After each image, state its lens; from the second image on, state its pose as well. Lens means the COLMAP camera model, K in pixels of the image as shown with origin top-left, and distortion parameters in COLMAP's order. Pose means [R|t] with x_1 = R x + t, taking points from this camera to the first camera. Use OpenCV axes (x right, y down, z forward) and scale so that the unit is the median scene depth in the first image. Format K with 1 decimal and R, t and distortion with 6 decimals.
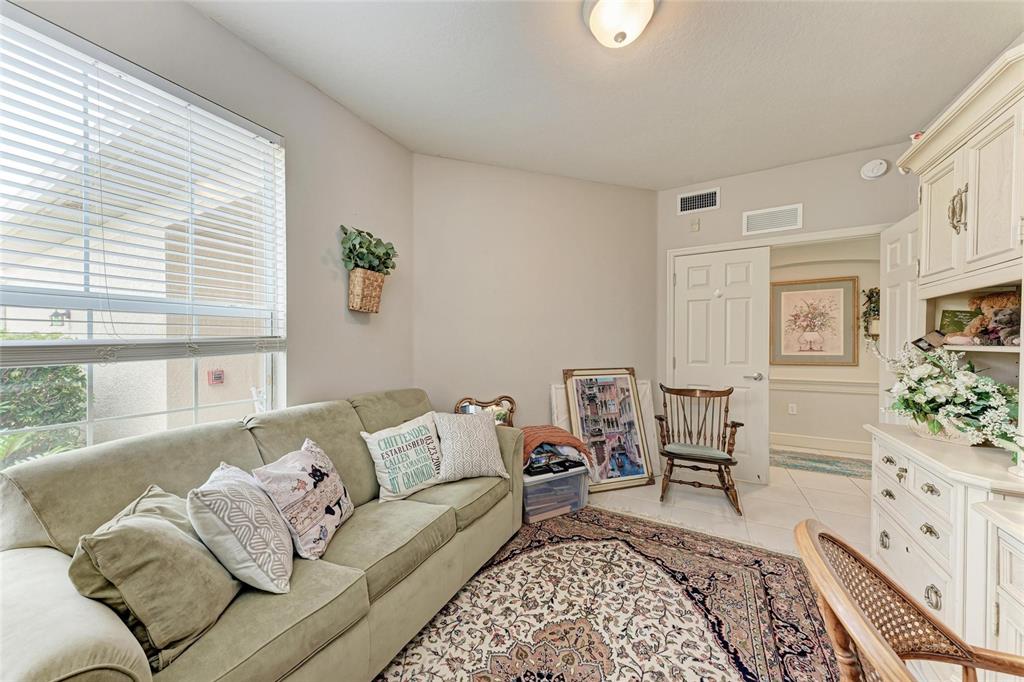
lens RADIAL K [[347.1, 0, 525.6], [0, 347.1, 343.9], [0, 0, 1]] dist [0.010709, -0.001899]
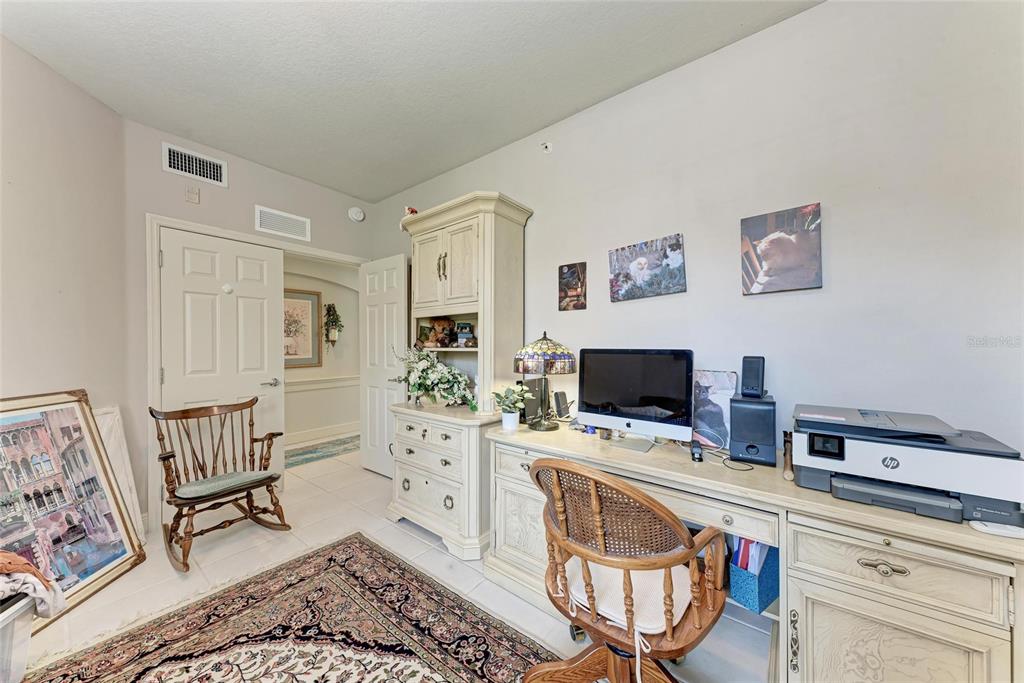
lens RADIAL K [[347.1, 0, 505.5], [0, 347.1, 347.2], [0, 0, 1]] dist [0.010709, -0.001899]
pose [[0.184871, -0.003541, 0.982756, -0.256811], [0.008582, 0.999961, 0.001988, 0.001114], [-0.982725, 0.008066, 0.184894, 0.307988]]
